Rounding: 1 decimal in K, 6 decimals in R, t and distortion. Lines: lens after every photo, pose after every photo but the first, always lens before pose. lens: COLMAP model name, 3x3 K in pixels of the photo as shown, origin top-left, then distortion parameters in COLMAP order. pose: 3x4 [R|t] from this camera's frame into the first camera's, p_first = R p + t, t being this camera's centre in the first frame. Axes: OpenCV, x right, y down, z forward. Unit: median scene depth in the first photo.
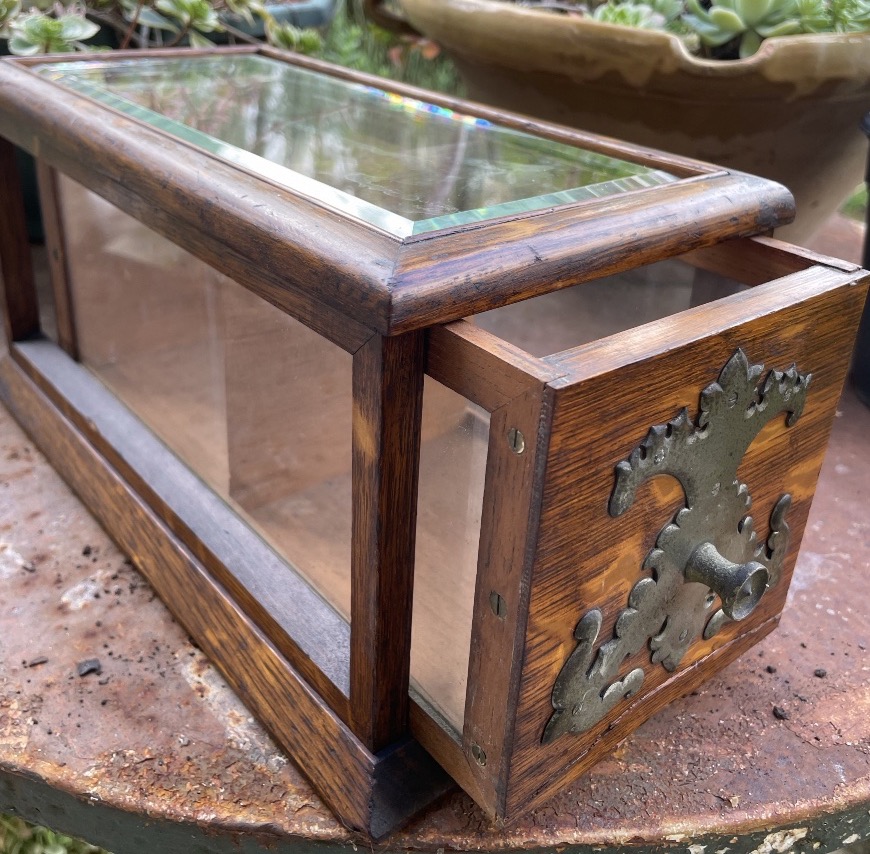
lens RADIAL K [[925.4, 0, 438.9], [0, 925.4, 327.9], [0, 0, 1]] dist [0.008581, 0.000000]
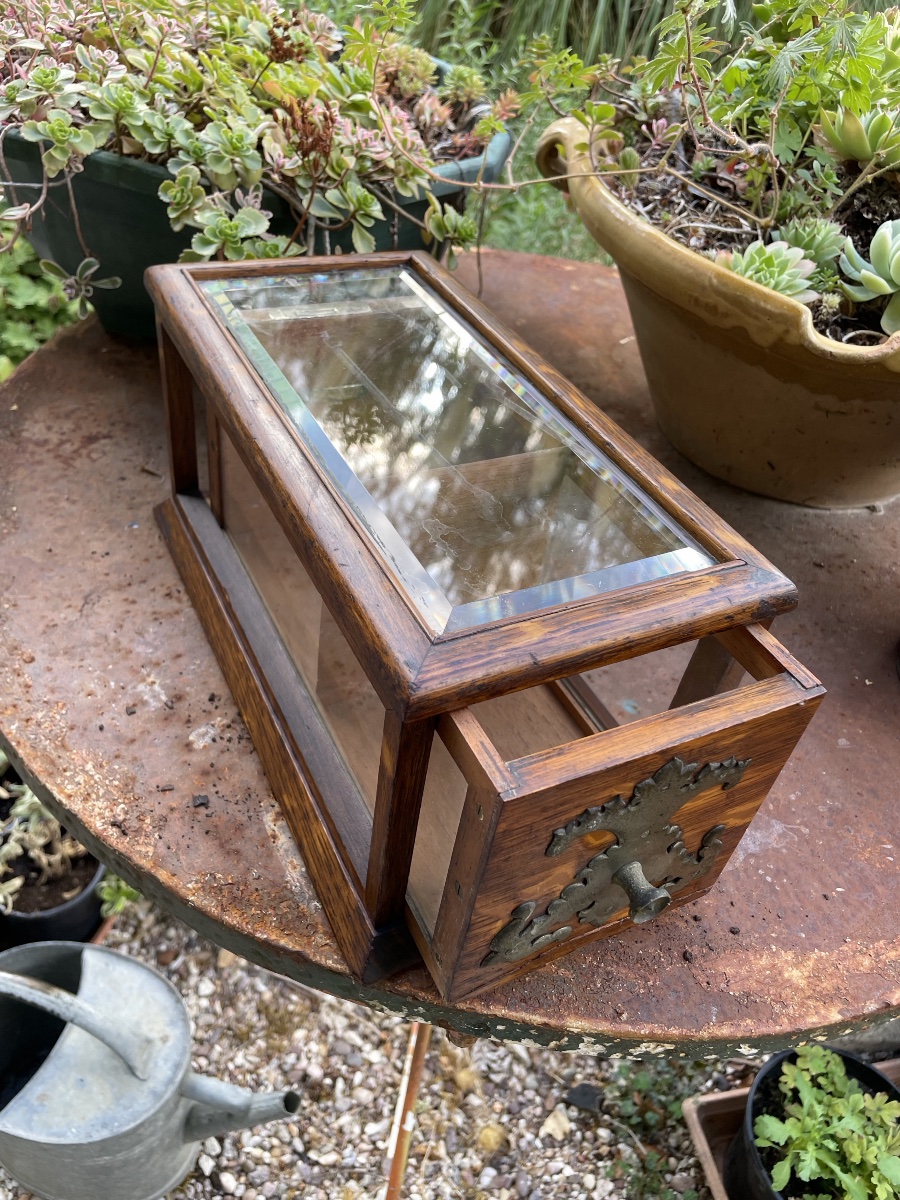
lens RADIAL K [[905.5, 0, 445.3], [0, 905.5, 597.7], [0, 0, 1]] dist [0.044974, -0.008944]
pose [[0.971540, 0.200596, -0.125985, 0.102479], [-0.158507, 0.945769, 0.283542, -0.413201], [0.176030, -0.255503, 0.950648, -0.178863]]
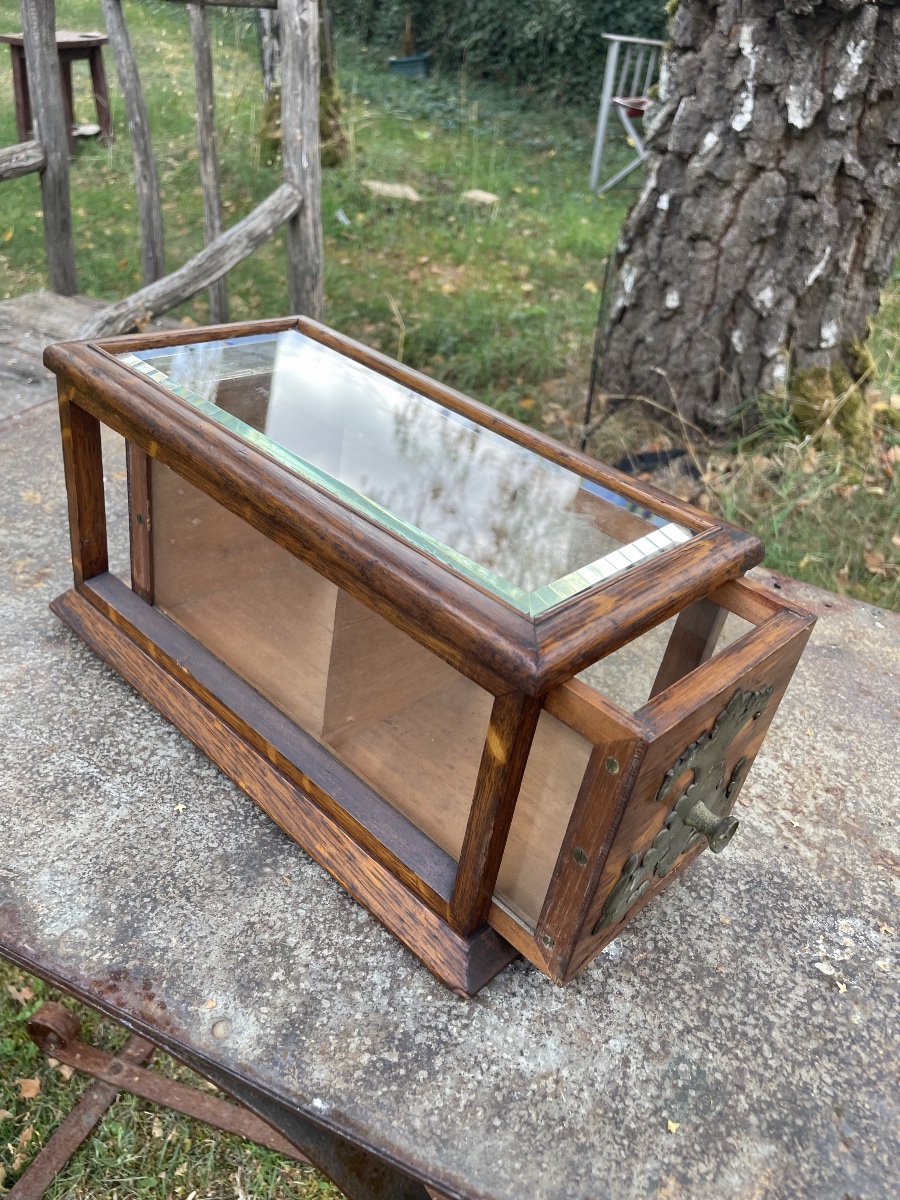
lens RADIAL K [[905.5, 0, 456.4], [0, 905.5, 597.4], [0, 0, 1]] dist [0.044974, -0.008944]
pose [[0.986951, 0.022475, 0.159447, -0.302807], [-0.048454, 0.985769, 0.160973, -0.276702], [-0.153560, -0.166598, 0.973994, -0.278714]]
